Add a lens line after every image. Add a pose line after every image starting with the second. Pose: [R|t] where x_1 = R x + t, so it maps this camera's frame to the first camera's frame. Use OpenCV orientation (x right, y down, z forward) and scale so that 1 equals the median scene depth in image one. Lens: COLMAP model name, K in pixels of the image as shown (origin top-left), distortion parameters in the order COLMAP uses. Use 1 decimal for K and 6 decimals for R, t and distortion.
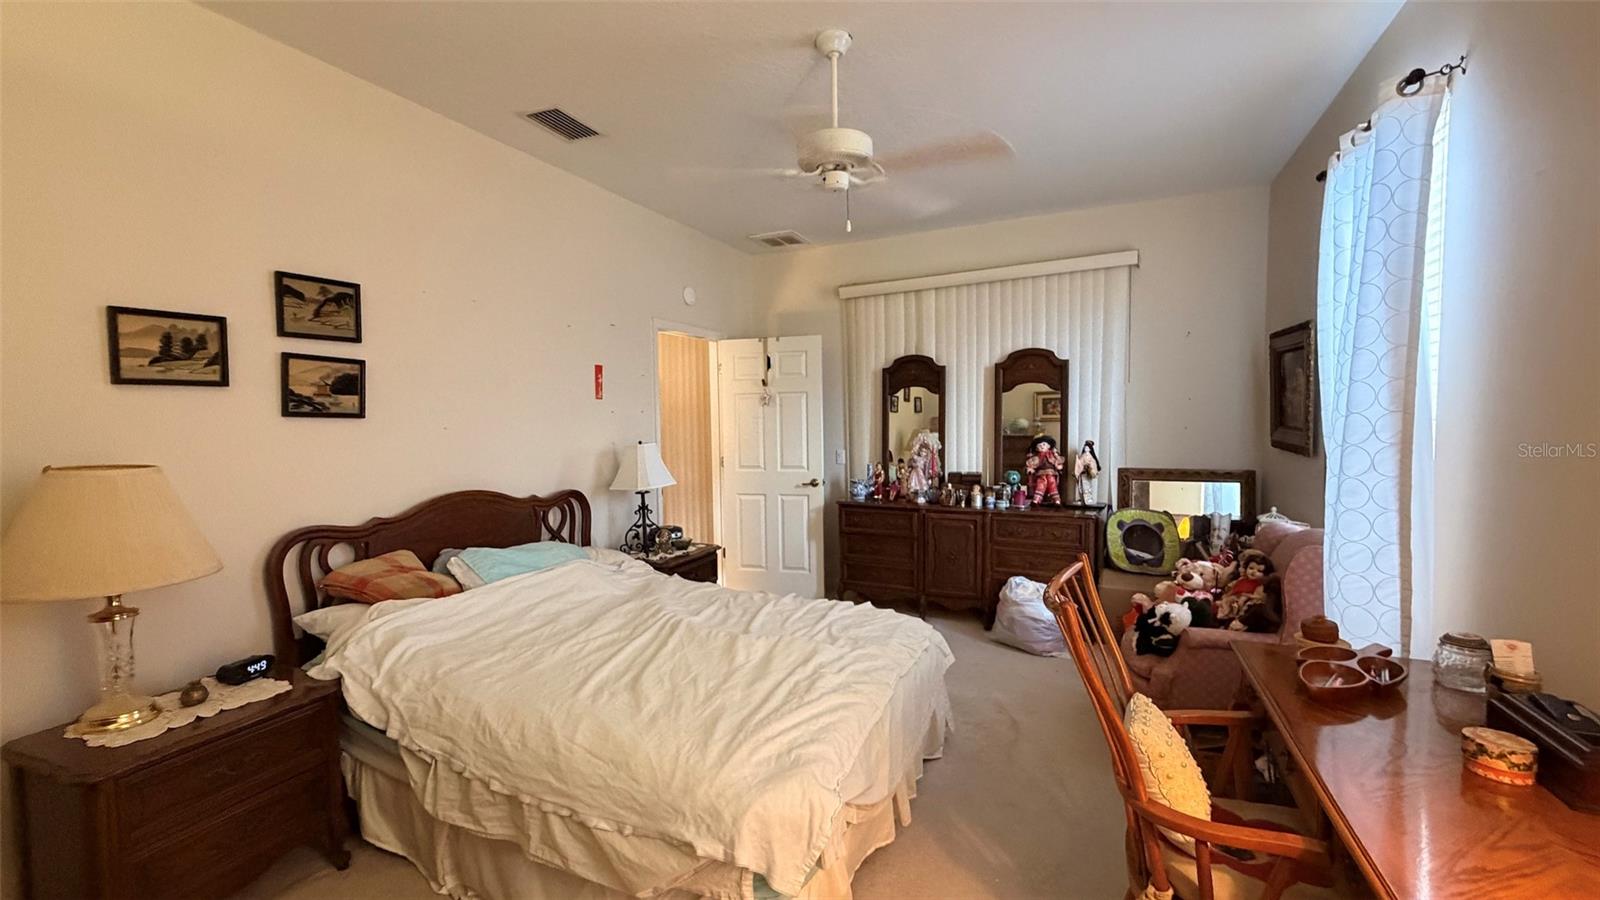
lens RADIAL K [[638.5, 0, 796.8], [0, 638.5, 452.3], [0, 0, 1]] dist [0.002278, -0.000834]
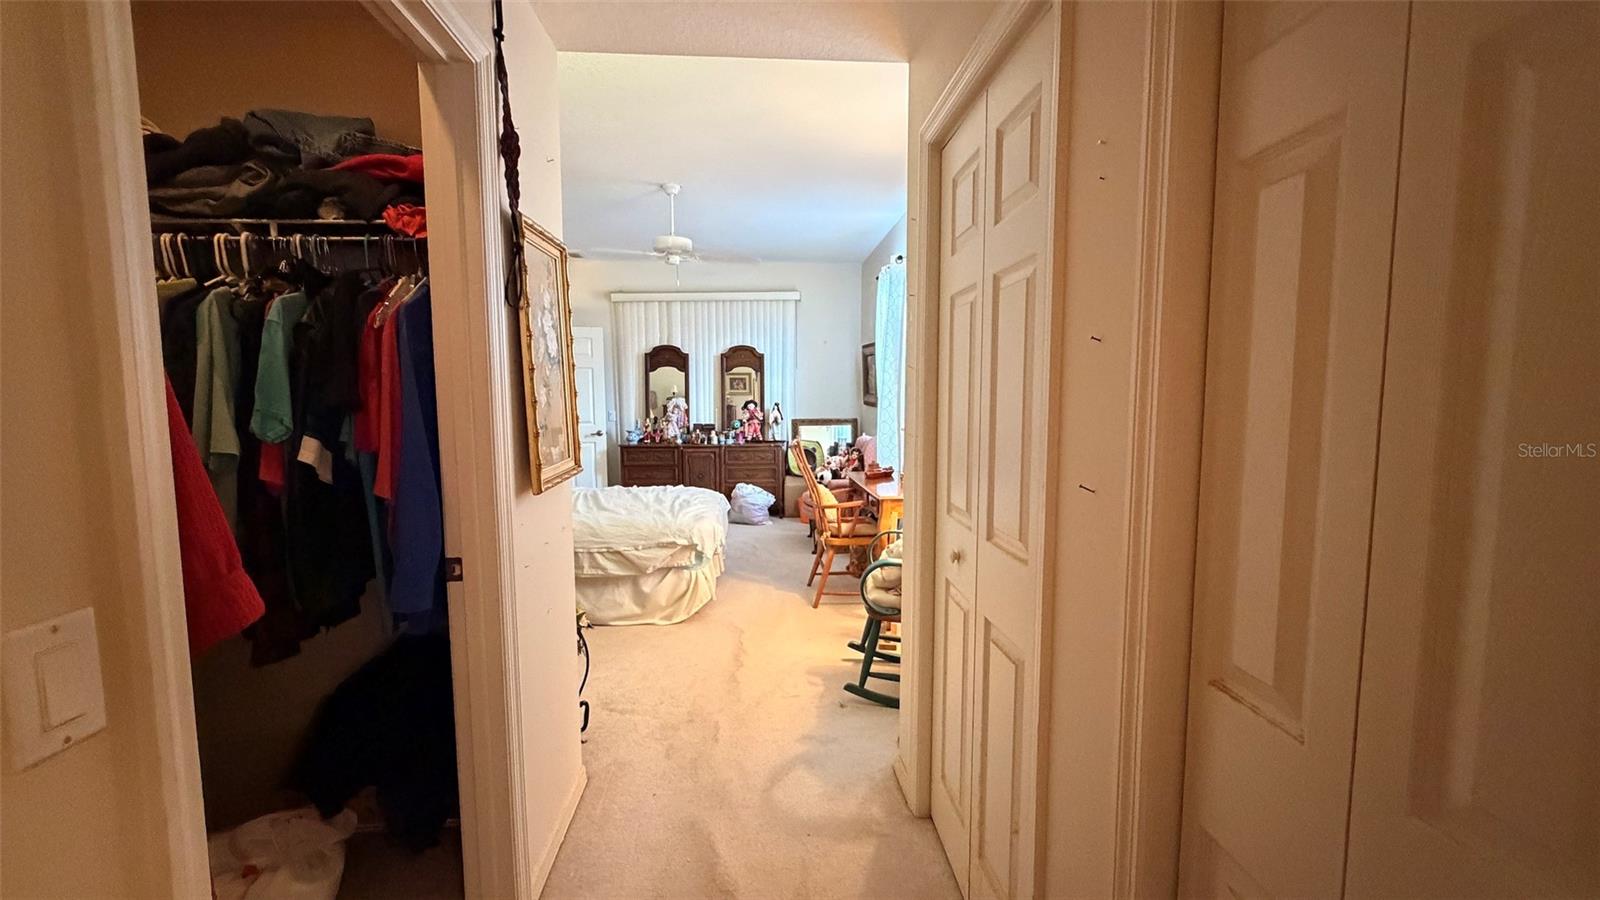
lens RADIAL K [[638.5, 0, 796.8], [0, 638.5, 452.3], [0, 0, 1]] dist [0.002278, -0.000834]
pose [[0.870183, -0.033494, 0.491590, -0.320304], [0.017867, 0.999176, 0.036450, 0.051744], [-0.492405, -0.022935, 0.870064, -0.483526]]
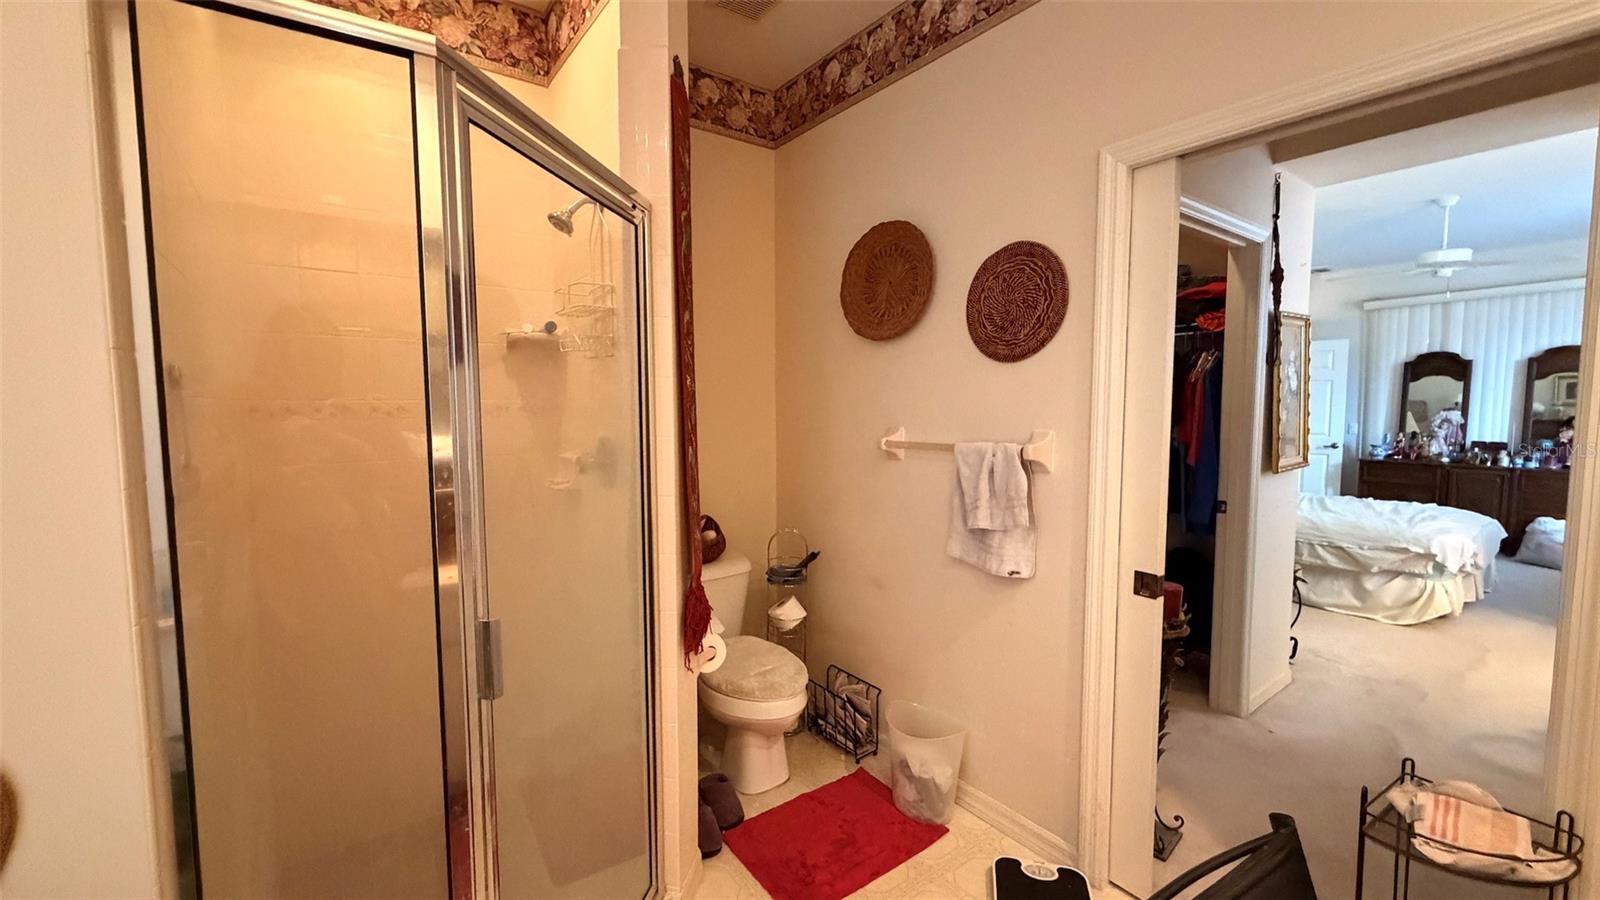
lens RADIAL K [[638.5, 0, 796.8], [0, 638.5, 452.3], [0, 0, 1]] dist [0.002278, -0.000834]
pose [[0.881460, 0.046151, -0.469998, -0.391545], [-0.033944, 0.998831, 0.034419, 0.060355], [0.471037, -0.014386, 0.881996, -0.871075]]
